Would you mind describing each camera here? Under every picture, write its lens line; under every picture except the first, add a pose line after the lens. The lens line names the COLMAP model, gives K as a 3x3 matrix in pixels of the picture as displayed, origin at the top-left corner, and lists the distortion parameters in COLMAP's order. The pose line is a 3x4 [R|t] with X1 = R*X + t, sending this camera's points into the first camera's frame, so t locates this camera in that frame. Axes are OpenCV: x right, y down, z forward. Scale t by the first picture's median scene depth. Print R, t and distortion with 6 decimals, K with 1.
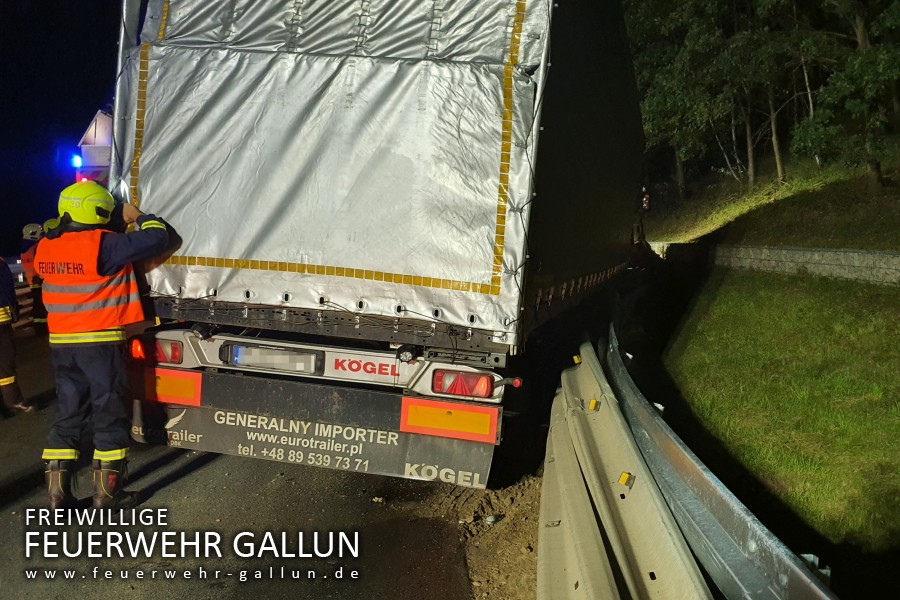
lens RADIAL K [[814.6, 0, 540.7], [0, 814.6, 297.7], [0, 0, 1]] dist [0.038865, -0.000826]
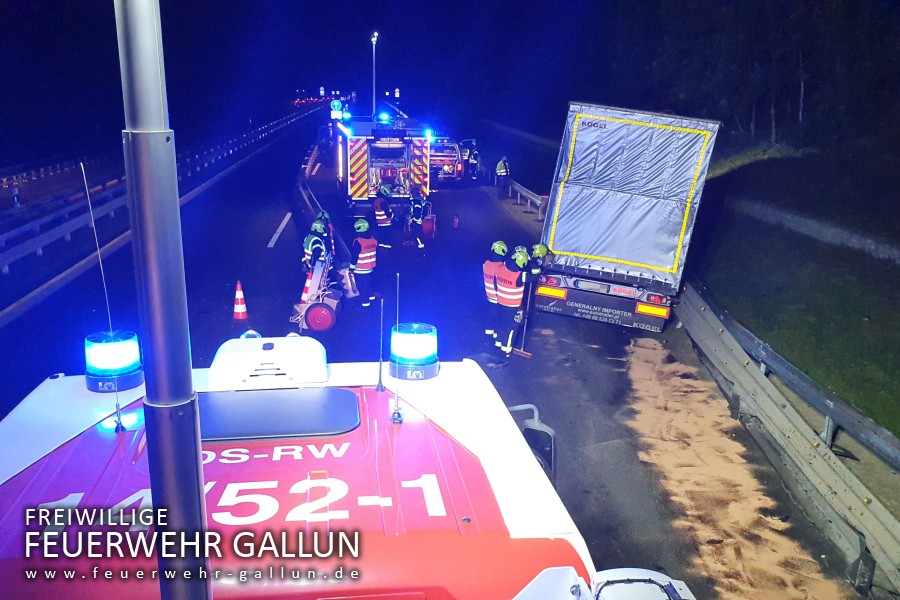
lens RADIAL K [[797.2, 0, 449.1], [0, 797.2, 311.4], [0, 0, 1]] dist [0.161664, -0.398864]
pose [[0.995695, 0.066506, -0.064569, -0.672213], [-0.053408, 0.980949, 0.186782, -0.371309], [0.075761, -0.182529, 0.980277, -2.035466]]
